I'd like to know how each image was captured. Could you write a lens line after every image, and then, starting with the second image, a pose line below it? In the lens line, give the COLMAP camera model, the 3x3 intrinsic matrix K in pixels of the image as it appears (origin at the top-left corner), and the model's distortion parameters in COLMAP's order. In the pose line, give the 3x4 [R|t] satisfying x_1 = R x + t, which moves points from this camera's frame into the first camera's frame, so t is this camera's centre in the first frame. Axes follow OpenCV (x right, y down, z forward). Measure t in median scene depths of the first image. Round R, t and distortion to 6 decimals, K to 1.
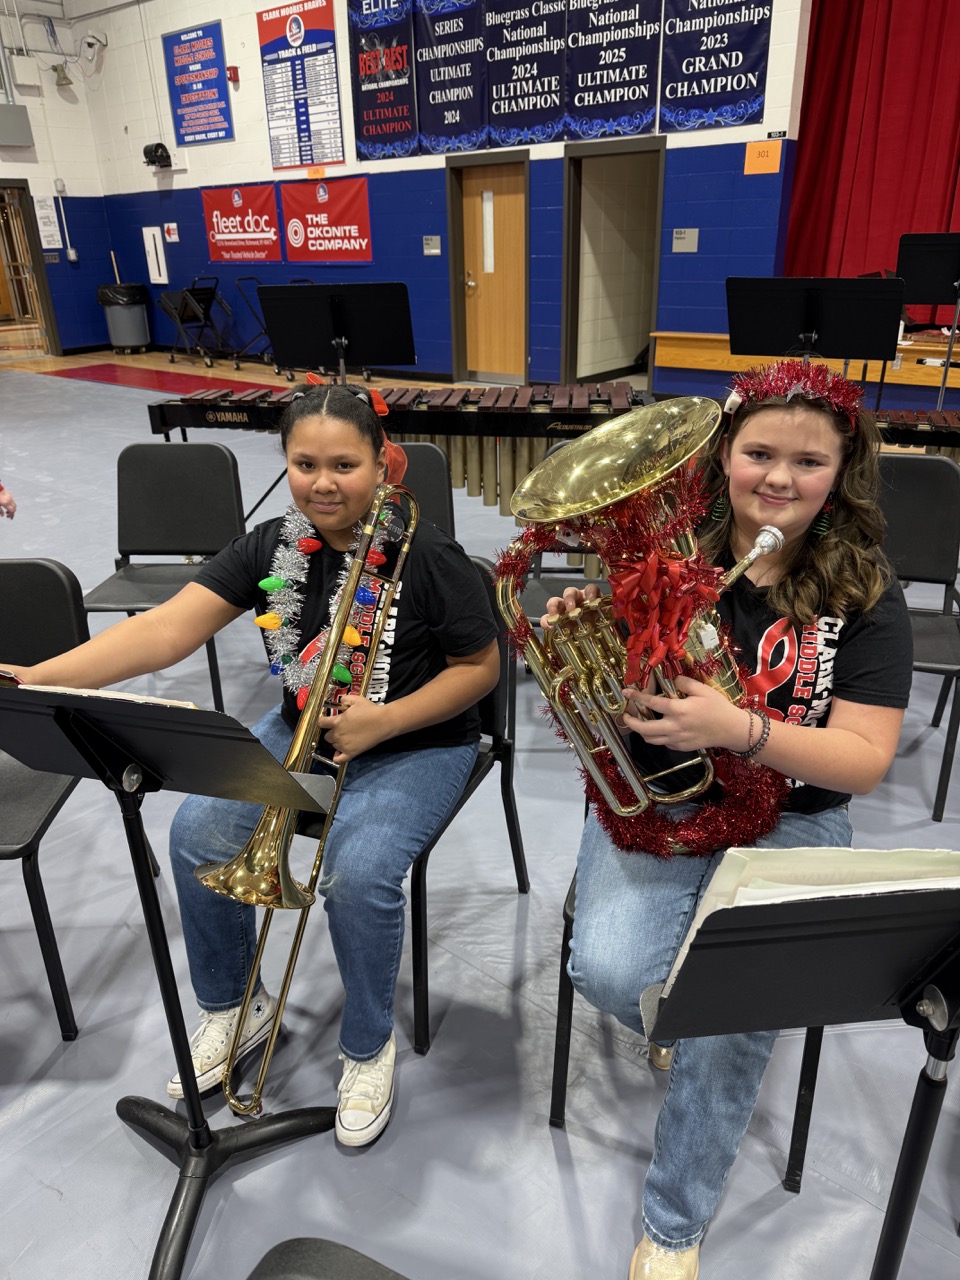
lens RADIAL K [[912.9, 0, 478.6], [0, 912.9, 636.9], [0, 0, 1]] dist [-0.001564, -0.000801]
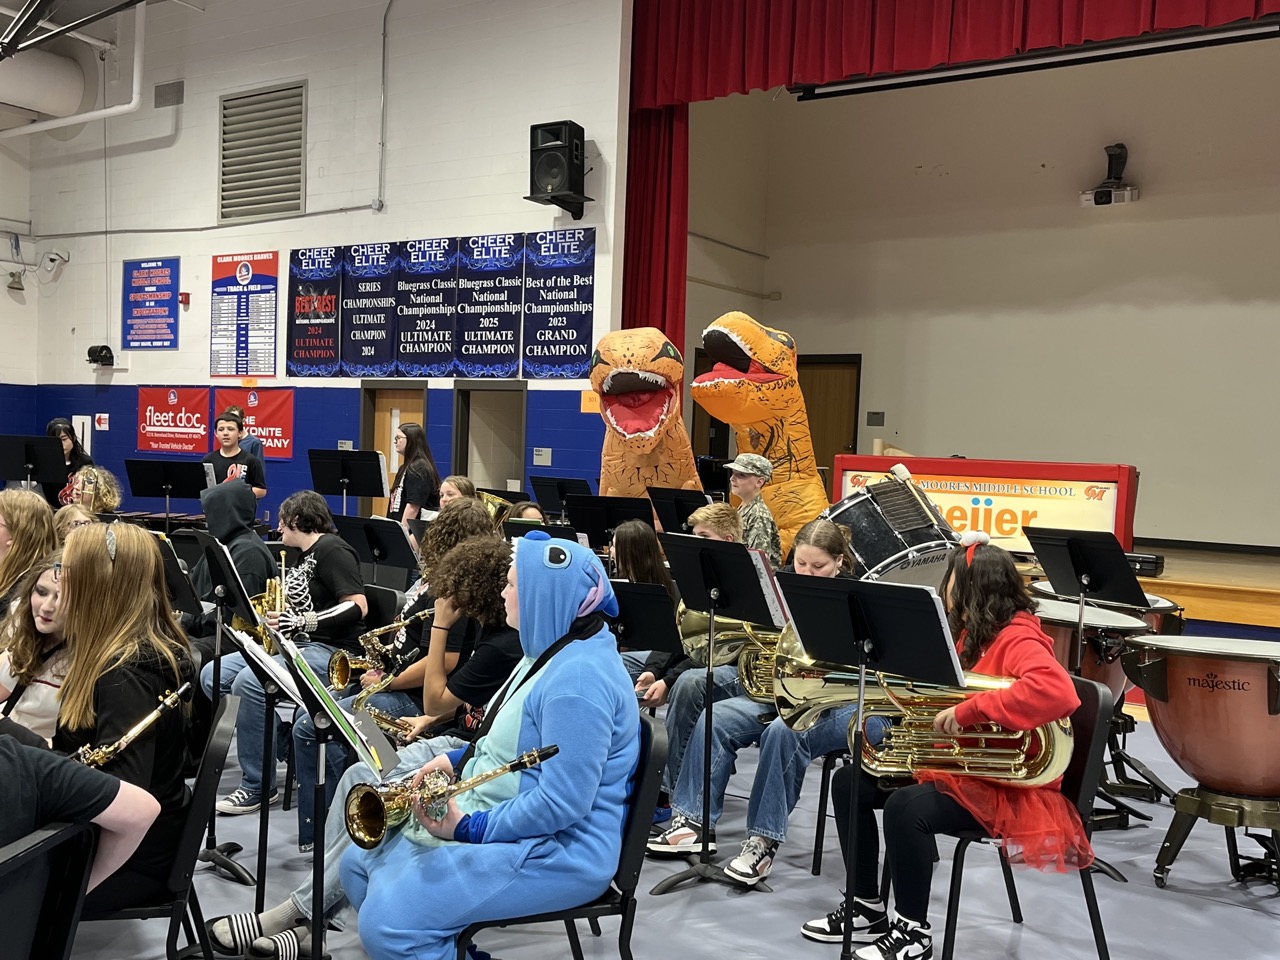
lens RADIAL K [[1231.9, 0, 638.4], [0, 1231.9, 484.0], [0, 0, 1]] dist [0.004860, 0.000000]
pose [[0.990546, 0.054474, 0.125898, 0.118510], [-0.003837, 0.928415, -0.371525, 0.177027], [-0.137124, 0.367530, 0.919847, -0.436547]]
